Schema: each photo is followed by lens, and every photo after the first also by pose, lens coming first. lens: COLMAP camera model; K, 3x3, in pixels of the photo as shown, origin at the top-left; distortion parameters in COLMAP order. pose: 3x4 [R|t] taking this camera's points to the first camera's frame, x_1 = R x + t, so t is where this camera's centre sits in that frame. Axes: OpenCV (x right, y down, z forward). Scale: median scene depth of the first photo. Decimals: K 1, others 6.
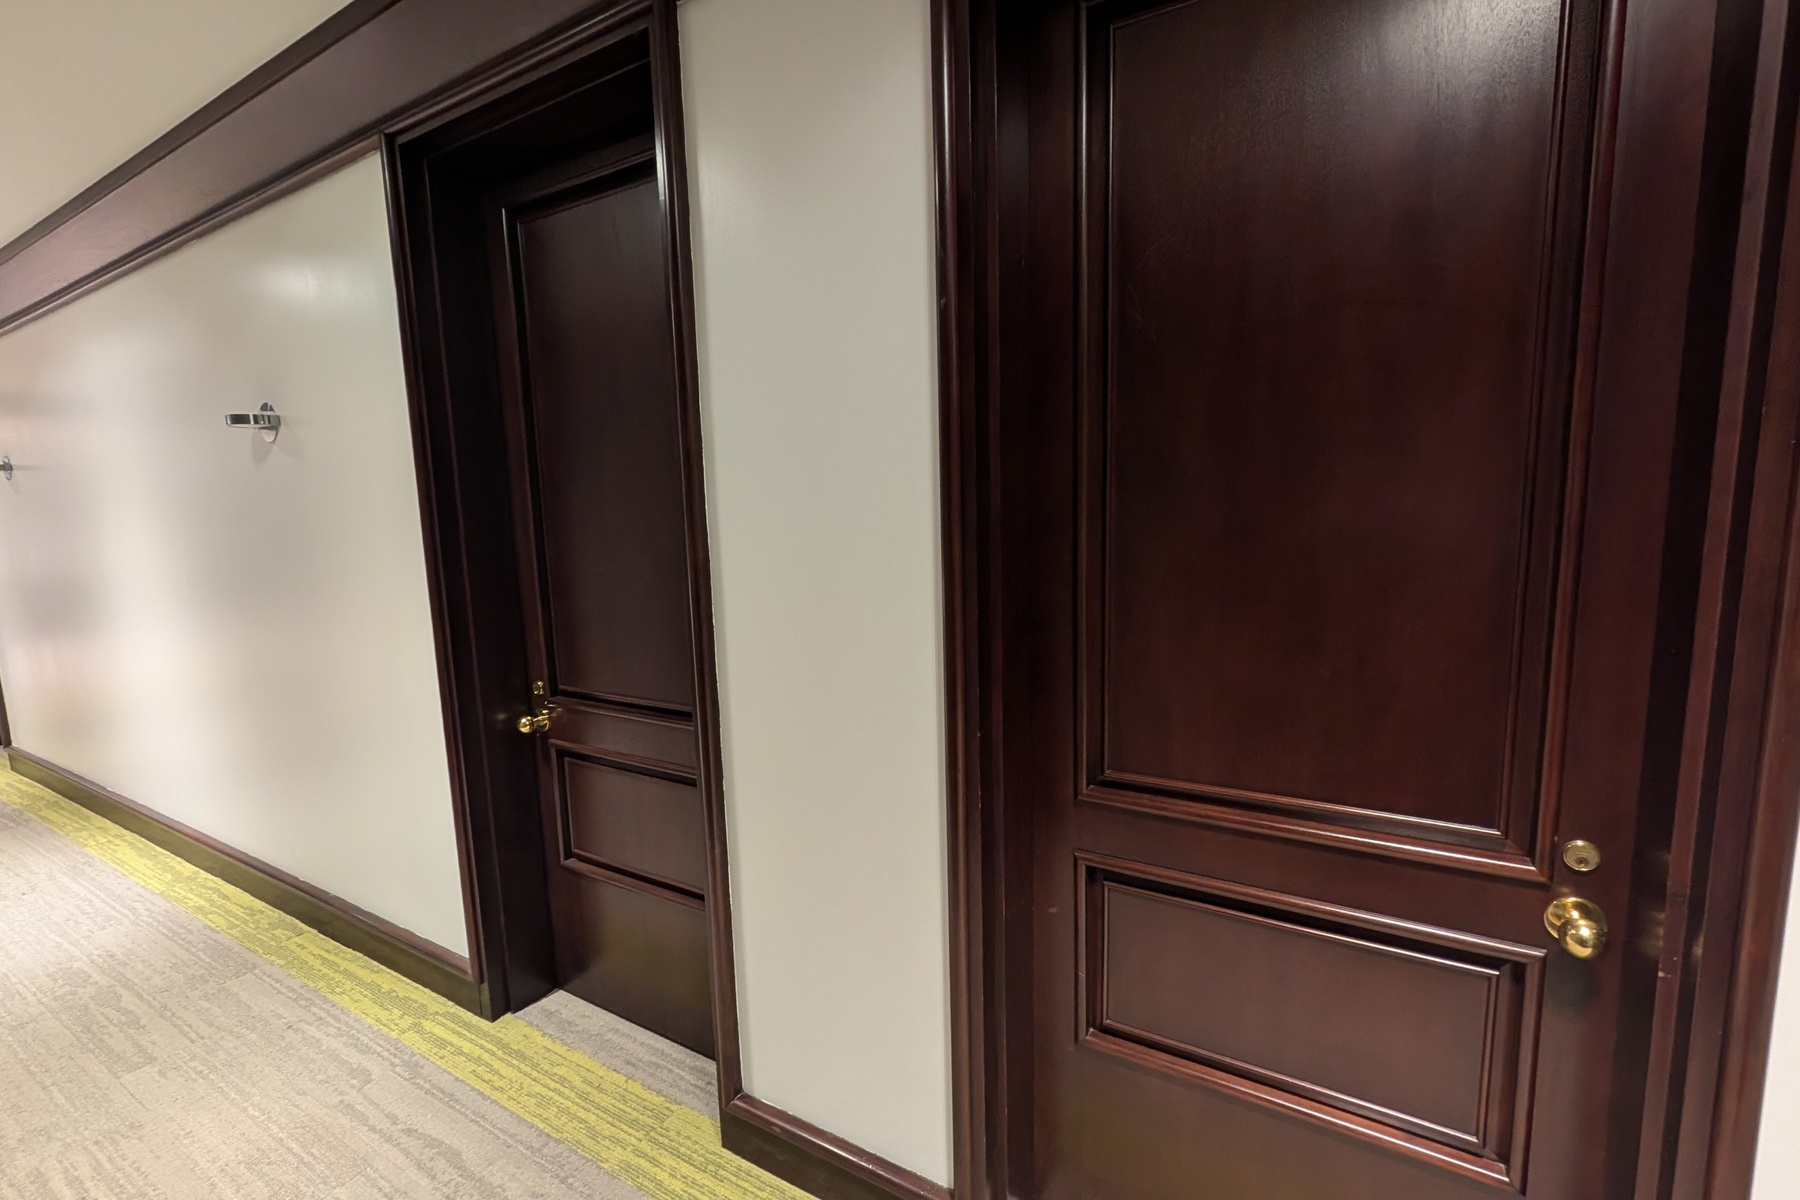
lens RADIAL K [[771.3, 0, 901.5], [0, 771.3, 608.2], [0, 0, 1]] dist [-0.001743, 0.000549]
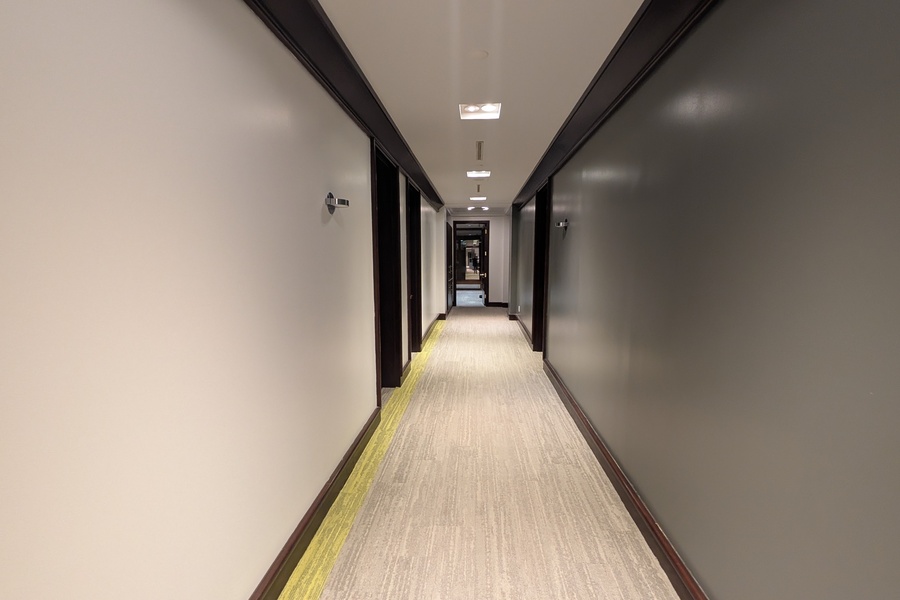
lens RADIAL K [[385.7, 0, 450.7], [0, 385.7, 304.1], [0, 0, 1]] dist [-0.001743, 0.000549]
pose [[-0.447914, -0.080483, 0.890447, -1.985657], [0.132472, 0.978973, 0.155120, -0.123322], [-0.884208, 0.187440, -0.427834, 1.317478]]
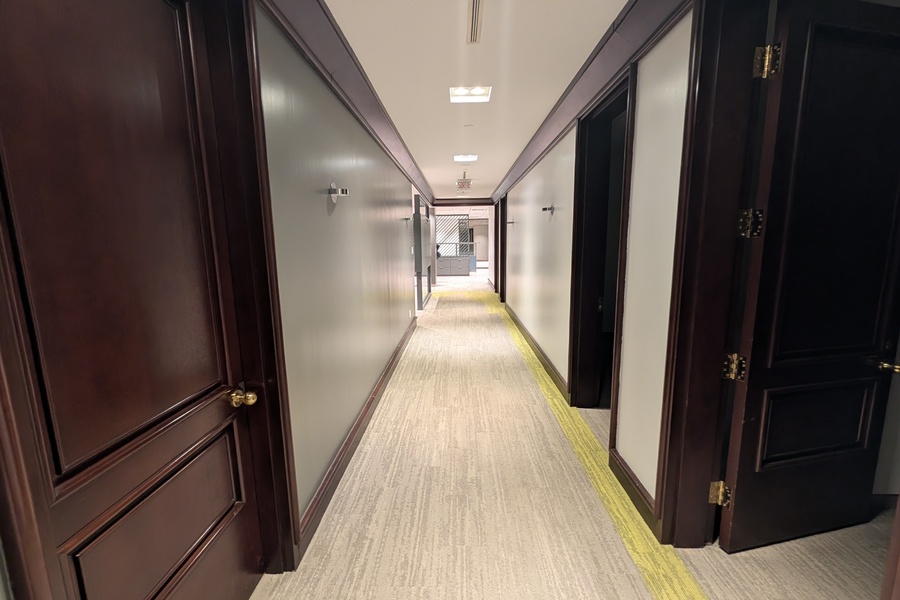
lens RADIAL K [[385.7, 0, 450.7], [0, 385.7, 304.1], [0, 0, 1]] dist [-0.001743, 0.000549]
pose [[0.485335, 0.161408, -0.859301, 0.482807], [-0.113253, 0.986138, 0.121267, 0.004460], [0.866963, 0.038464, 0.496887, -0.183837]]
